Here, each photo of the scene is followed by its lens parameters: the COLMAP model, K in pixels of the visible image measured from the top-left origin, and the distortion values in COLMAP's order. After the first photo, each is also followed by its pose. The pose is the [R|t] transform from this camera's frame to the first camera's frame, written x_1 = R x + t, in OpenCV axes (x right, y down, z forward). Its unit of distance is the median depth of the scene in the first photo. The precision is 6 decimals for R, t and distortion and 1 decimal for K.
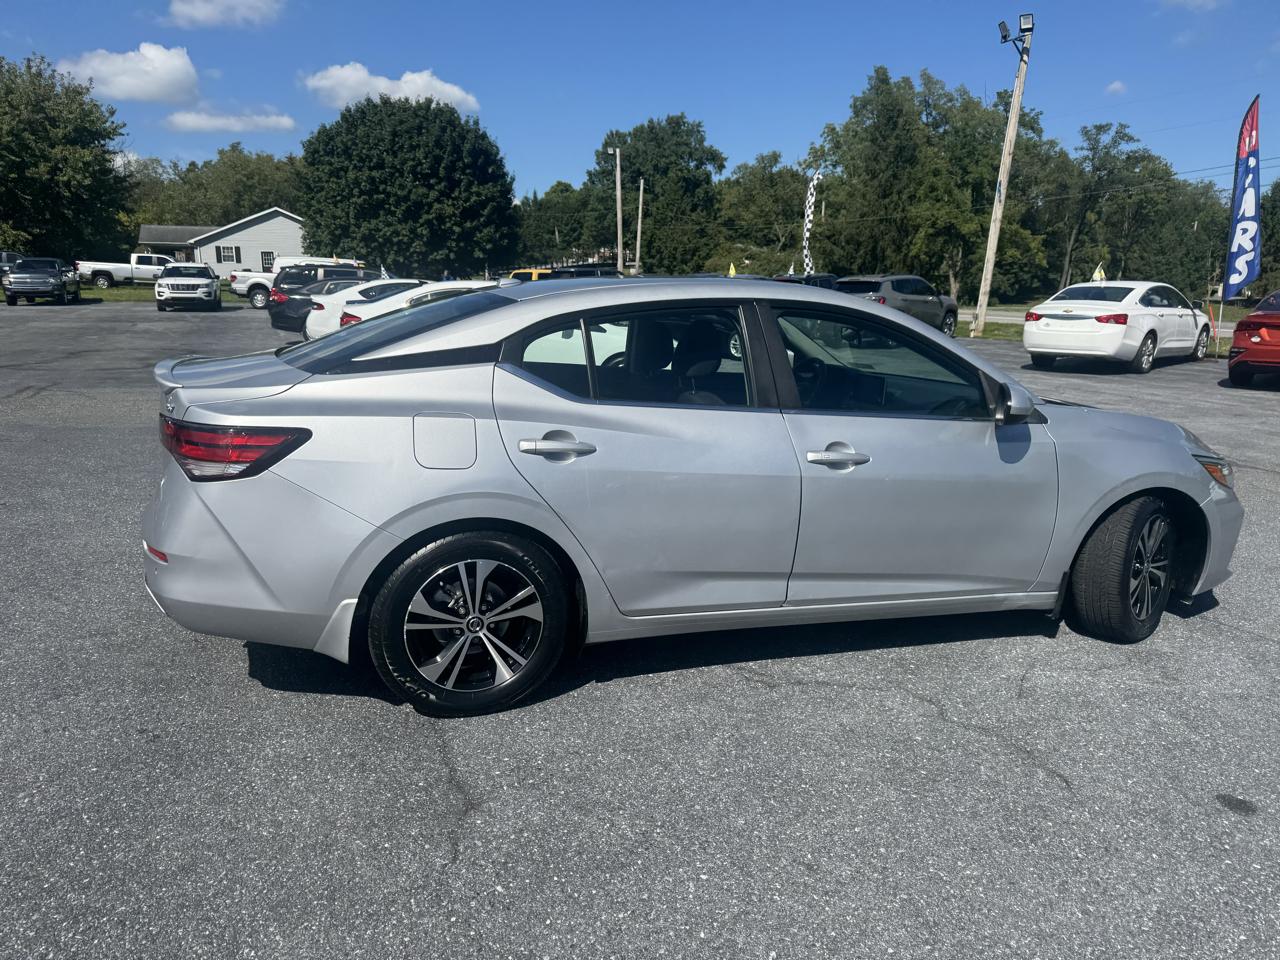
lens RADIAL K [[905.1, 0, 635.4], [0, 905.1, 522.0], [0, 0, 1]] dist [0.052247, -0.049329]
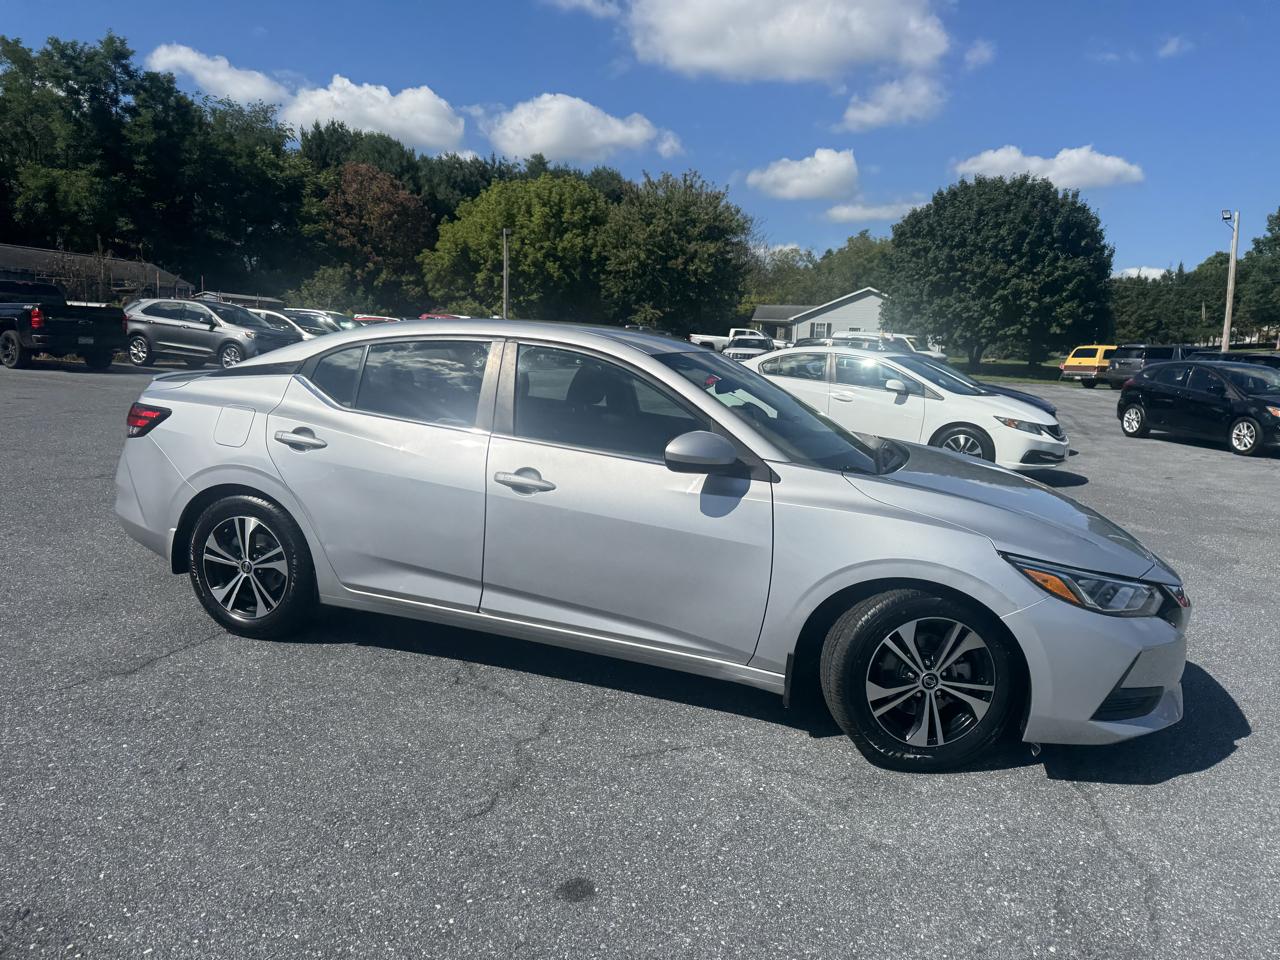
lens RADIAL K [[916.3, 0, 635.7], [0, 916.3, 504.2], [0, 0, 1]] dist [0.041164, -0.036490]
pose [[0.801995, 0.127548, -0.583554, 0.060433], [-0.185368, 0.981848, -0.040153, -0.001638], [0.567840, 0.140375, 0.811081, 0.012536]]
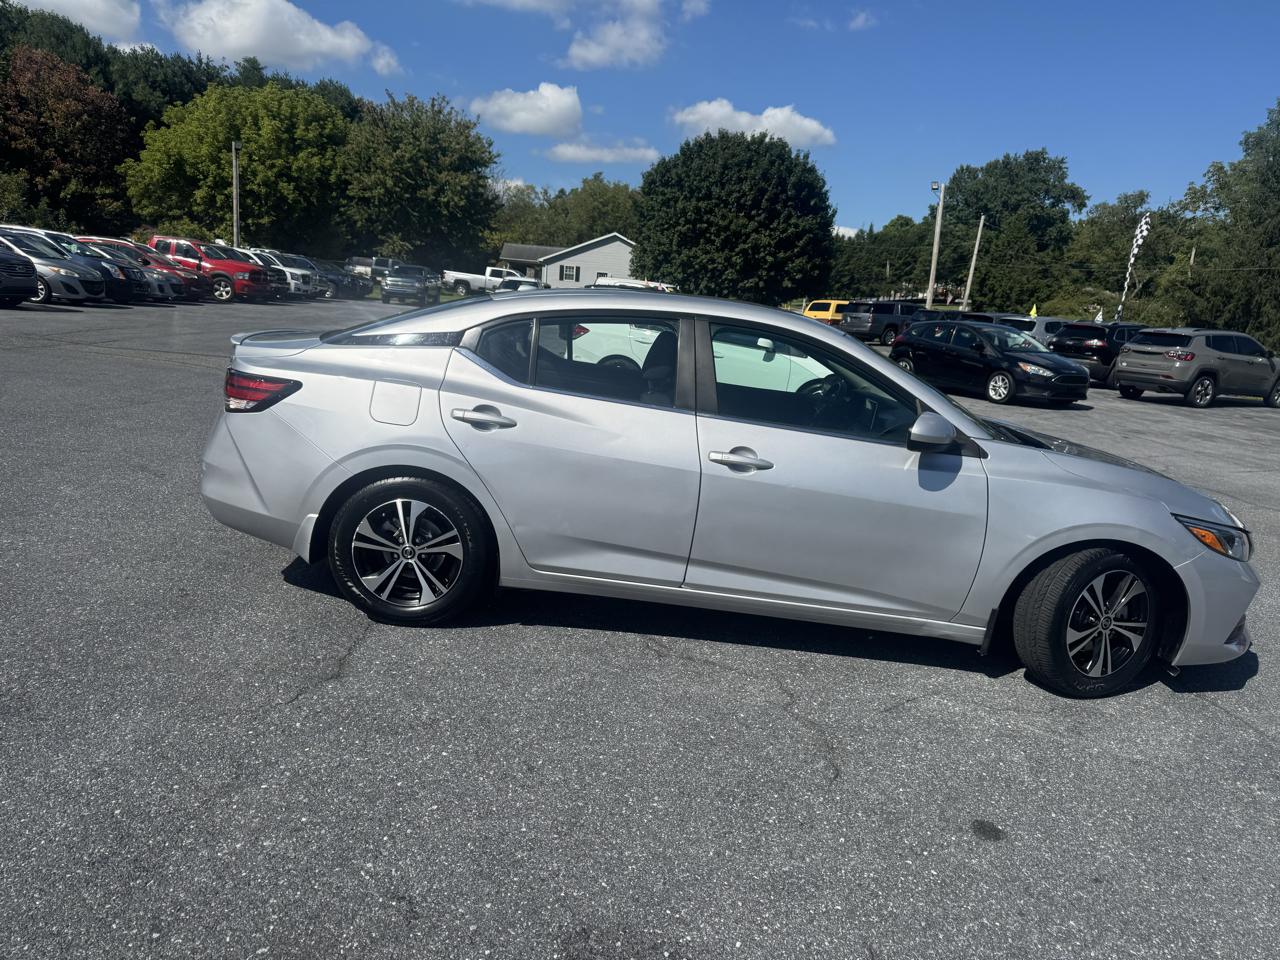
lens RADIAL K [[904.5, 0, 638.5], [0, 904.5, 521.5], [0, 0, 1]] dist [0.062667, -0.056421]
pose [[0.938796, 0.141527, -0.314058, 0.029098], [-0.151488, 0.988431, -0.007410, 0.001854], [0.309376, 0.054532, 0.949375, -0.005219]]
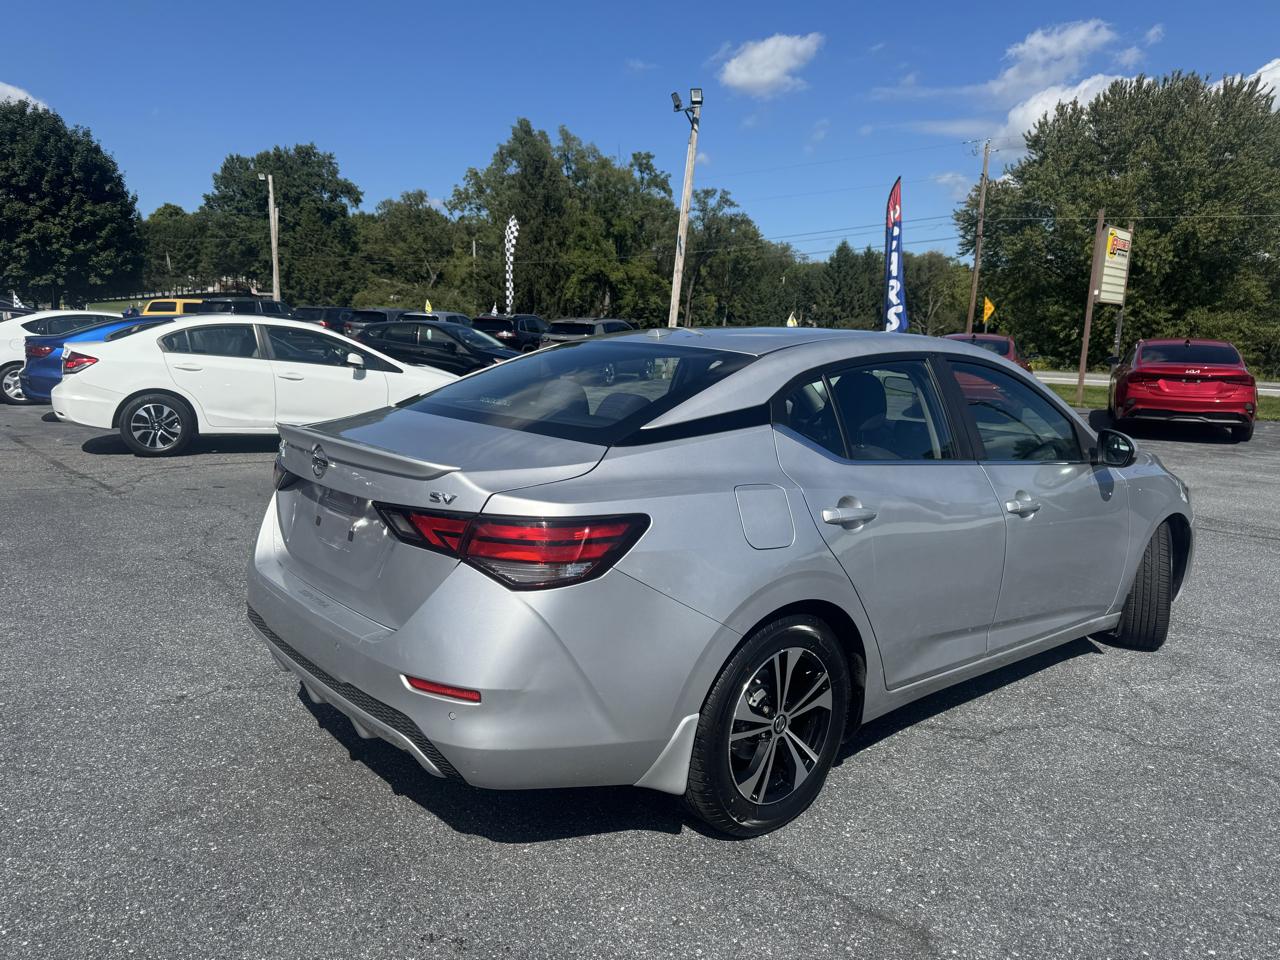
lens RADIAL K [[916.3, 0, 635.7], [0, 916.3, 504.2], [0, 0, 1]] dist [0.041164, -0.036490]
pose [[0.927410, -0.056160, 0.369805, -0.035794], [0.078275, 0.995913, -0.045058, -0.003933], [-0.365763, 0.070734, 0.928016, 0.012154]]
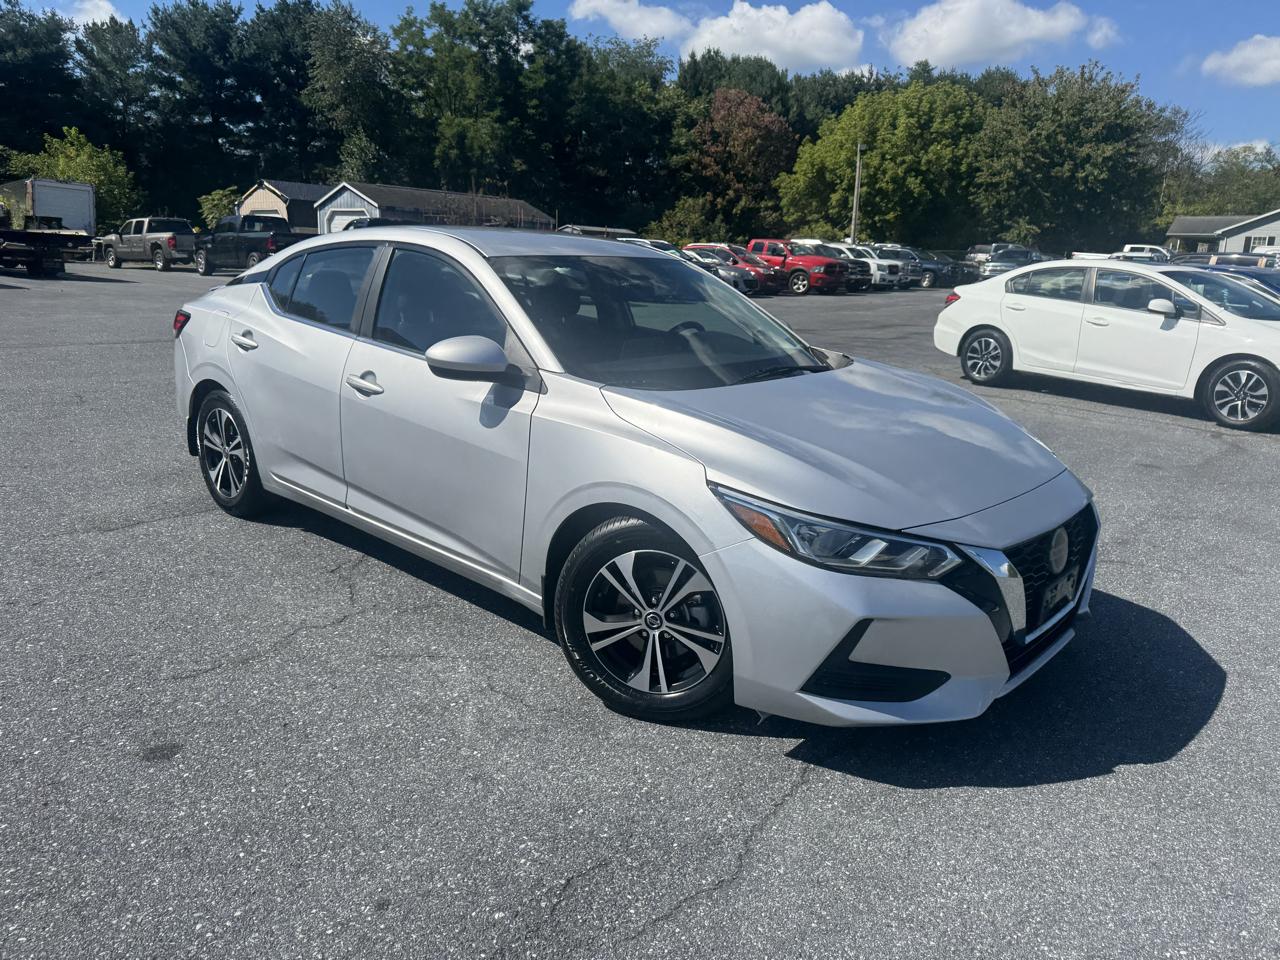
lens RADIAL K [[919.6, 0, 630.9], [0, 919.6, 503.2], [0, 0, 1]] dist [0.014813, -0.005680]
pose [[0.500305, 0.229258, -0.834946, 0.084874], [-0.242562, 0.962807, 0.119021, -0.008986], [0.831179, 0.142980, 0.537307, 0.042804]]
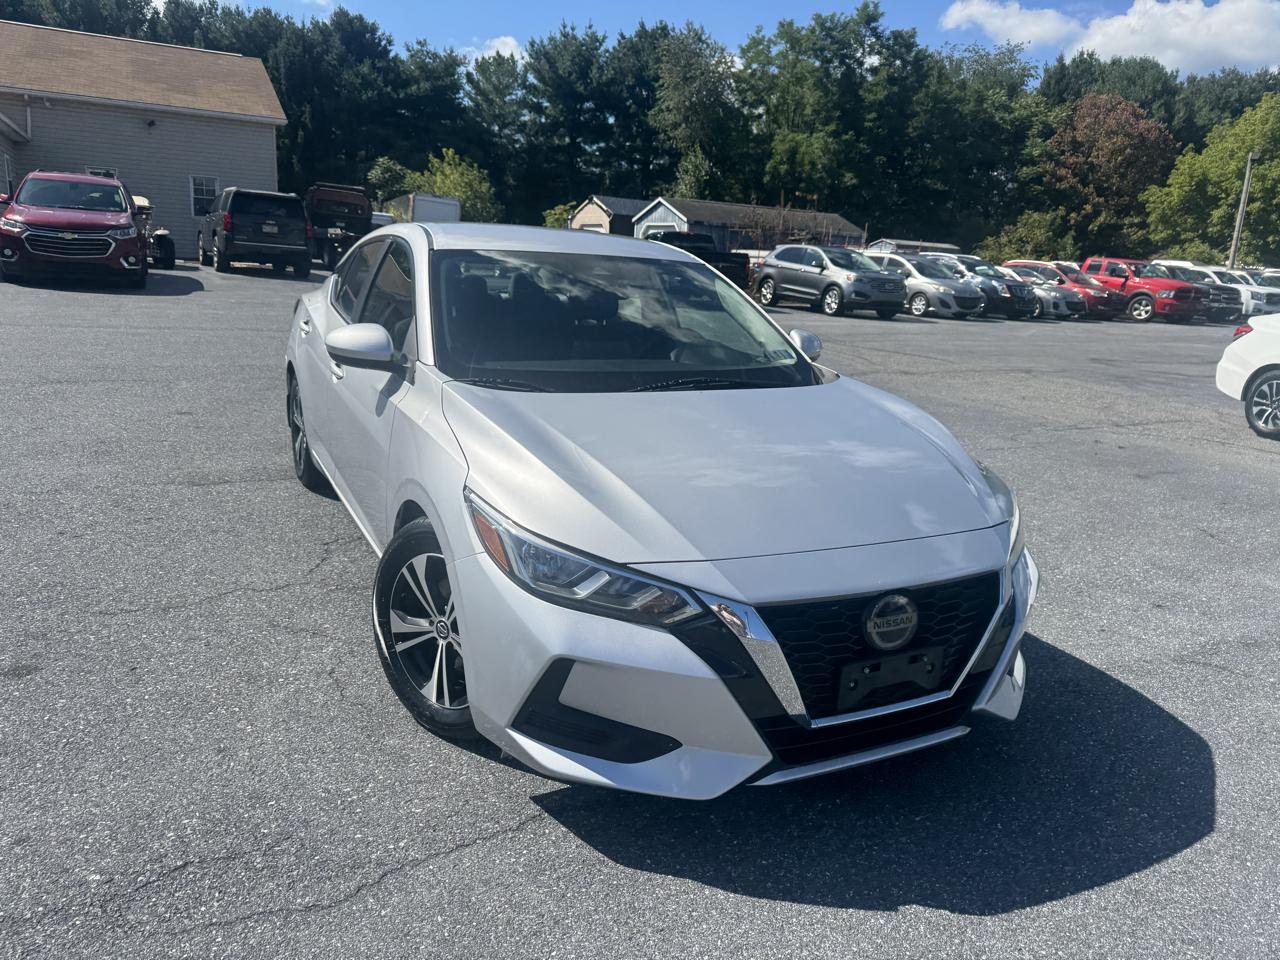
lens RADIAL K [[916.3, 0, 635.7], [0, 916.3, 504.2], [0, 0, 1]] dist [0.041164, -0.036490]
pose [[0.171507, 0.255656, -0.951433, 0.091150], [-0.300664, 0.933252, 0.196572, -0.016410], [0.938183, 0.252349, 0.236926, 0.070296]]
